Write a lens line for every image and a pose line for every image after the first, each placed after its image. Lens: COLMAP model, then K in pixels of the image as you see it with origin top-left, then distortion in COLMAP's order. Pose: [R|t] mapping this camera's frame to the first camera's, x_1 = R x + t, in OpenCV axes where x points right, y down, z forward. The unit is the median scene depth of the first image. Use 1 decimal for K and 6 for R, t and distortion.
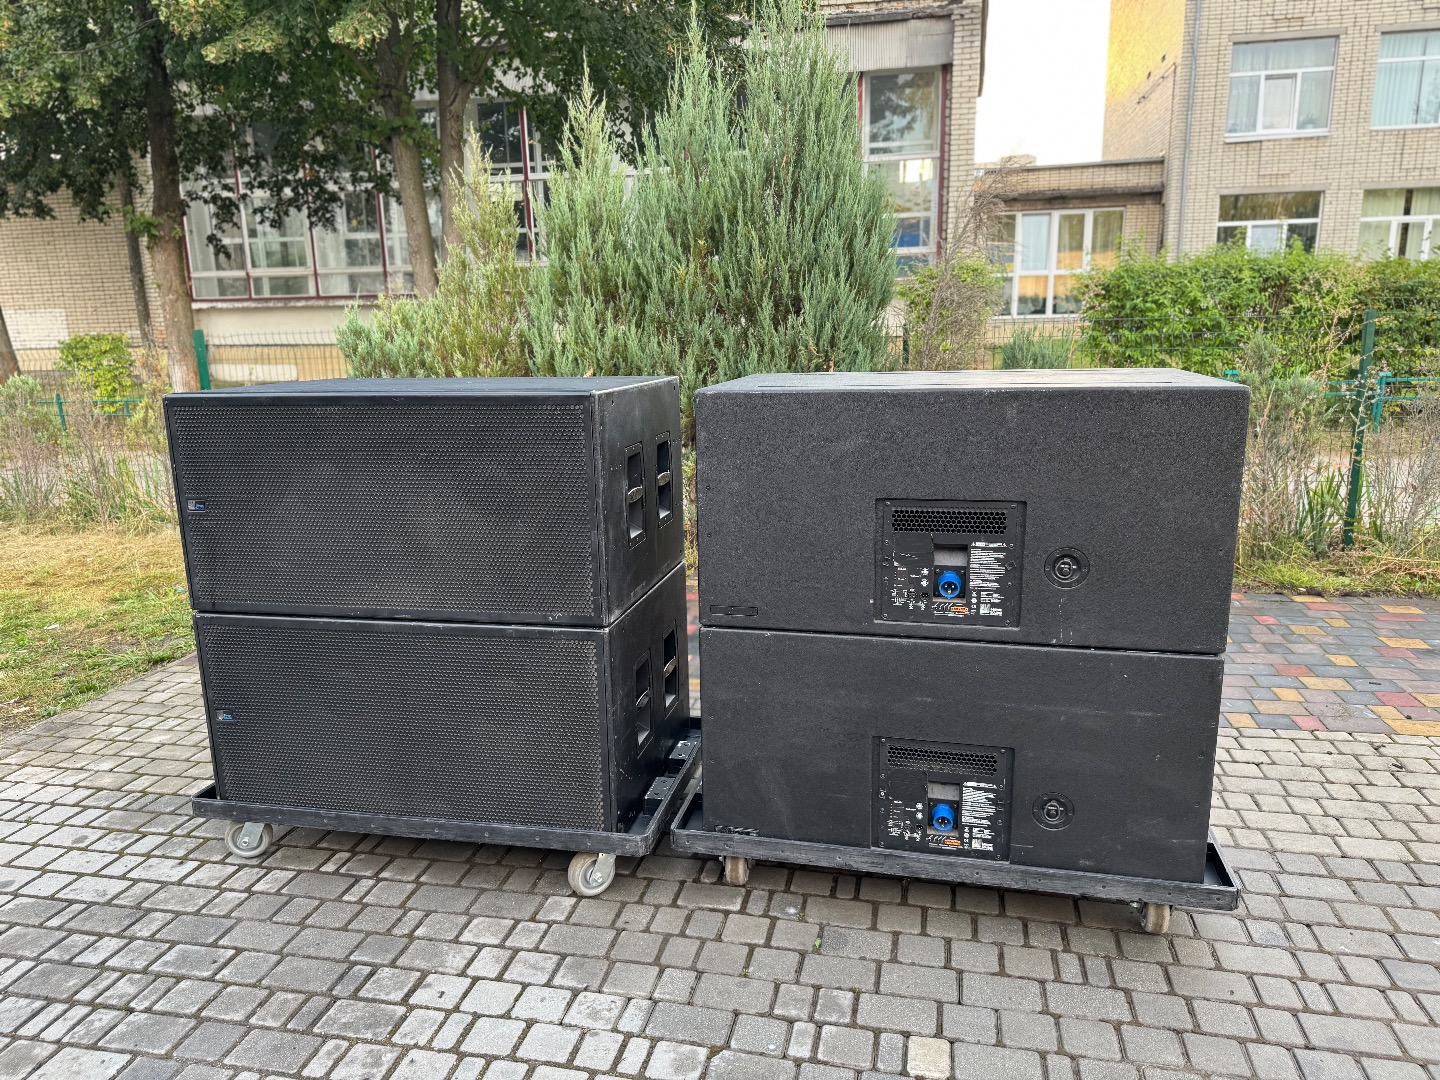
lens RADIAL K [[1044.0, 0, 720.0], [0, 1044.0, 540.0], [0, 0, 1]] dist [-0.000143, -0.000883]
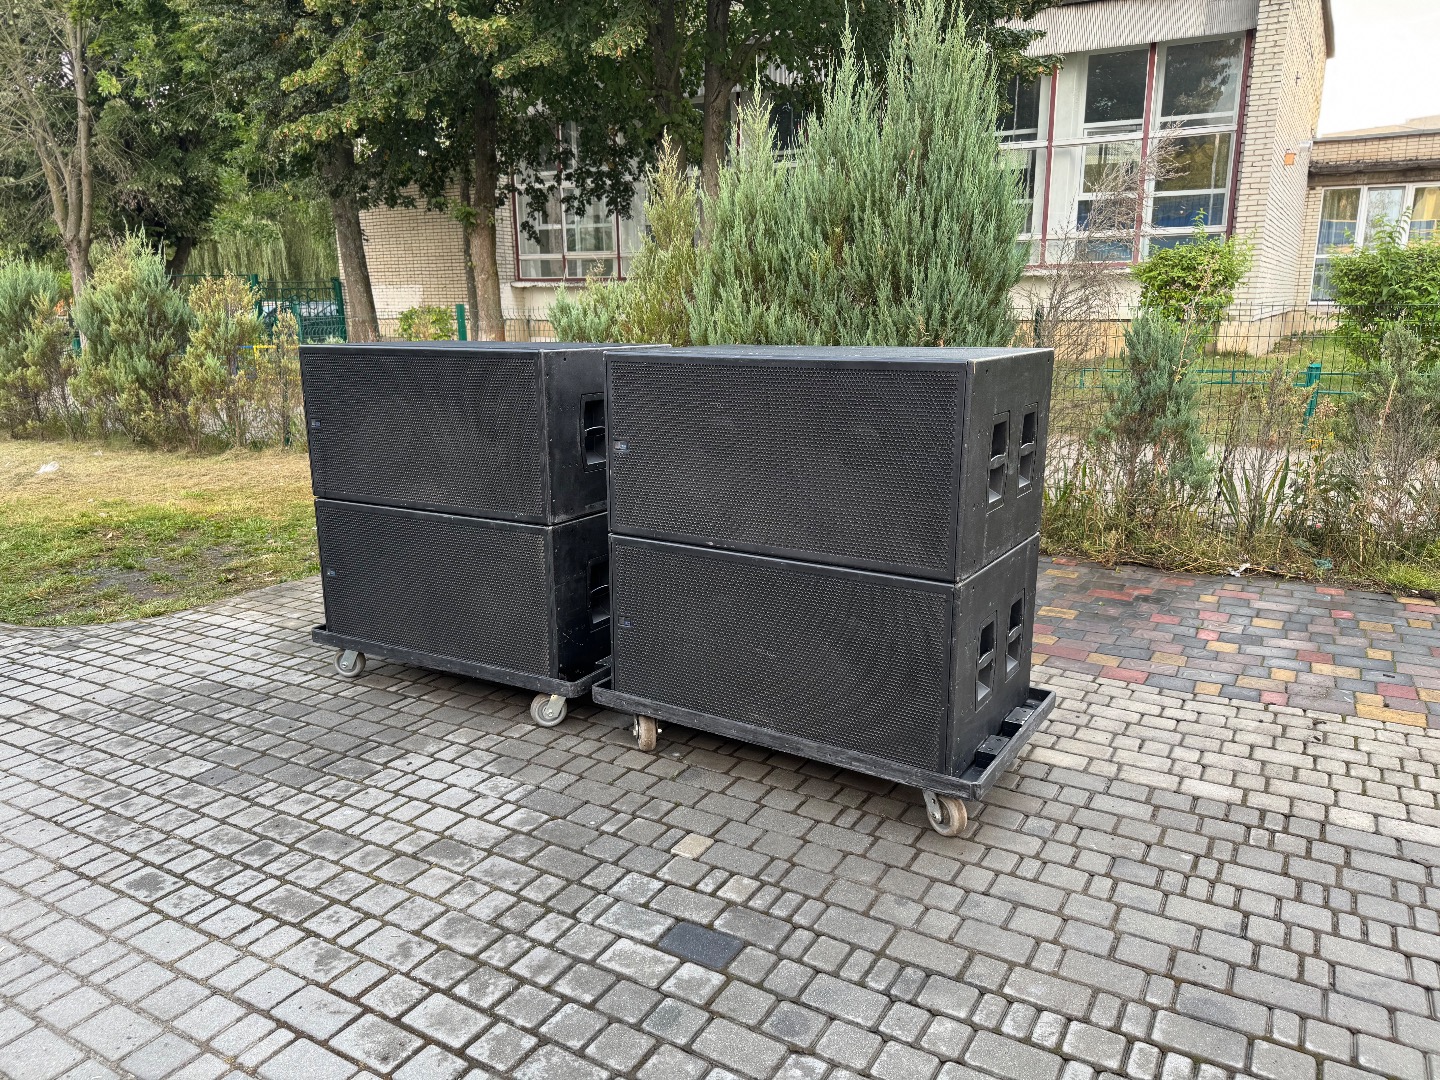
lens RADIAL K [[1044.8, 0, 720.0], [0, 1044.8, 540.0], [0, 0, 1]] dist [0.042483, -0.055151]
pose [[0.951467, 0.081454, -0.296775, 0.318482], [-0.076617, 0.996670, 0.027916, 0.030230], [0.298061, -0.003823, 0.954539, -0.150525]]
